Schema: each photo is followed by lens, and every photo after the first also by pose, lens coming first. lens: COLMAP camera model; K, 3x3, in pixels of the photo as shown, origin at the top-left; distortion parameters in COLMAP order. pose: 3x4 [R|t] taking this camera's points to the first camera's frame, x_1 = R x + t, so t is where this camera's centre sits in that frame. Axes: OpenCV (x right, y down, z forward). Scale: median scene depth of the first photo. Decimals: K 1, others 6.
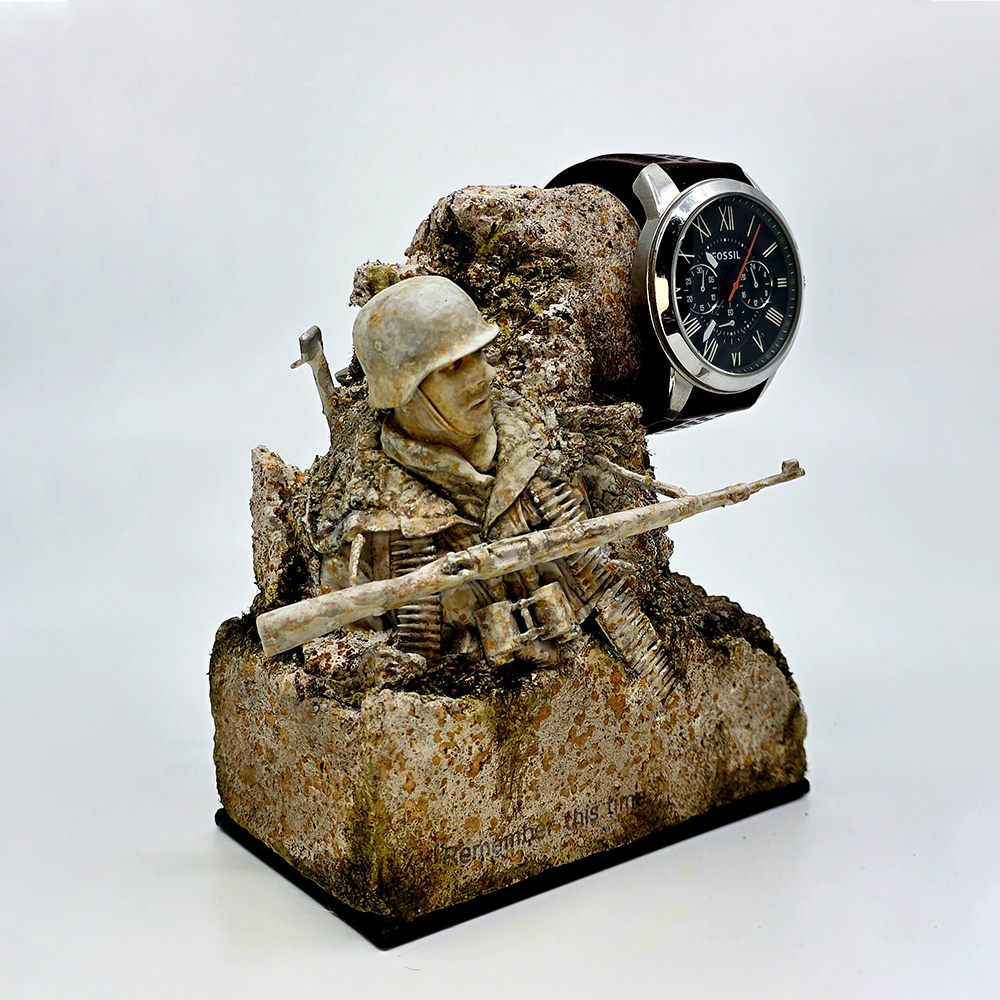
lens RADIAL K [[1515.7, 0, 499.6], [0, 1515.7, 490.3], [0, 0, 1]] dist [0.185459, 0.000000]
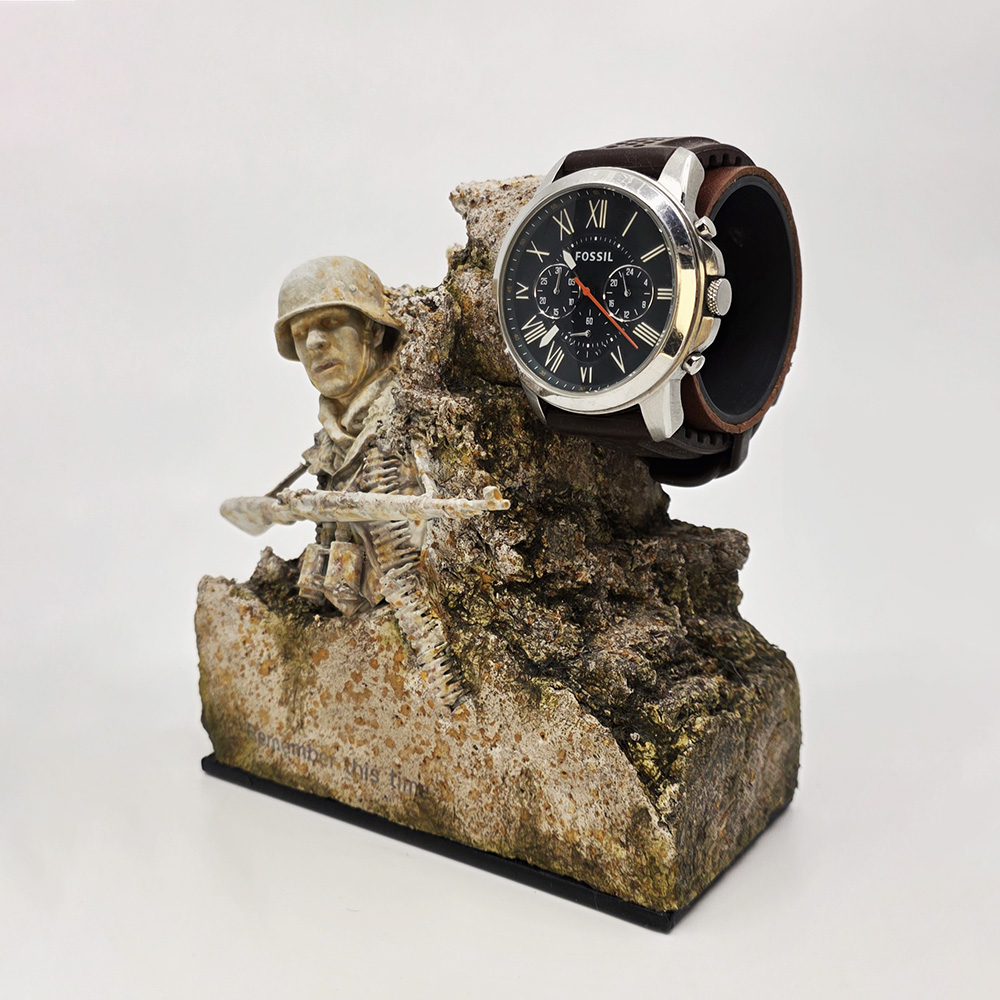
lens RADIAL K [[1515.7, 0, 525.8], [0, 1515.7, 449.4], [0, 0, 1]] dist [0.185459, 0.000000]
pose [[0.227103, 0.172370, -0.958495, 1.043135], [-0.170852, 0.975999, 0.135036, -0.164732], [0.958767, 0.133094, 0.251102, 0.798614]]
